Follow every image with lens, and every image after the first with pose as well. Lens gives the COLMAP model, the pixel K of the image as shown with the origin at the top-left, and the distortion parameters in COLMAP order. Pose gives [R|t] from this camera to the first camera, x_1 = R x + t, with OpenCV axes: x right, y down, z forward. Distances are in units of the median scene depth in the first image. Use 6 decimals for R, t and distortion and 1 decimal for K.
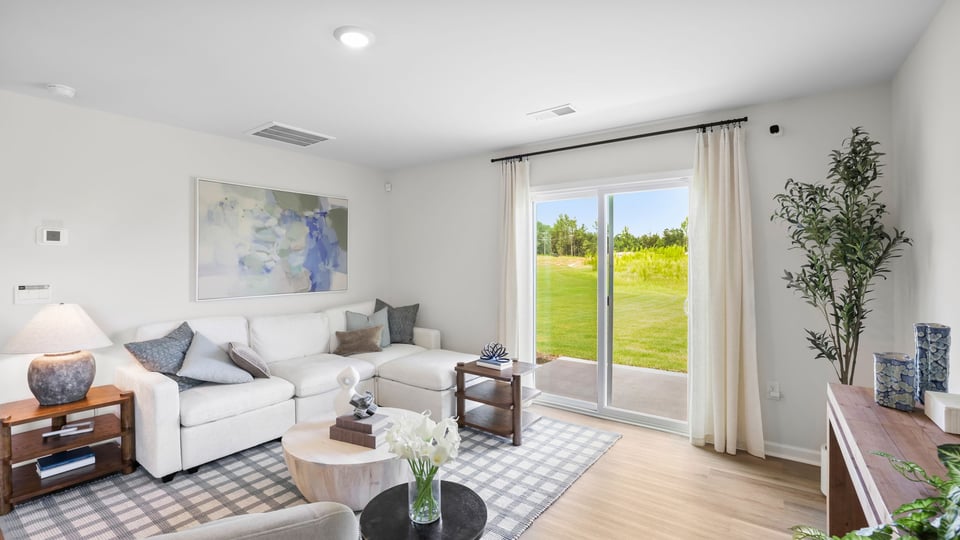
lens RADIAL K [[417.9, 0, 478.4], [0, 417.9, 258.2], [0, 0, 1]] dist [-0.019733, 0.001027]
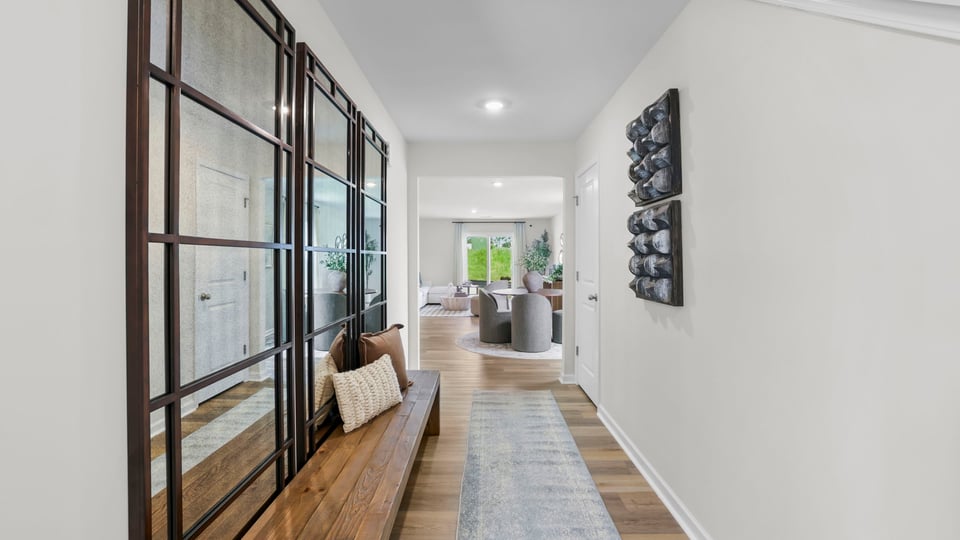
lens RADIAL K [[423.7, 0, 480.0], [0, 423.7, 270.0], [0, 0, 1]] dist [-0.031674, 0.000259]
pose [[0.805141, -0.012954, 0.592941, -2.233570], [-0.005373, 0.999561, 0.029133, 0.024686], [-0.593058, -0.026642, 0.804718, -2.162048]]
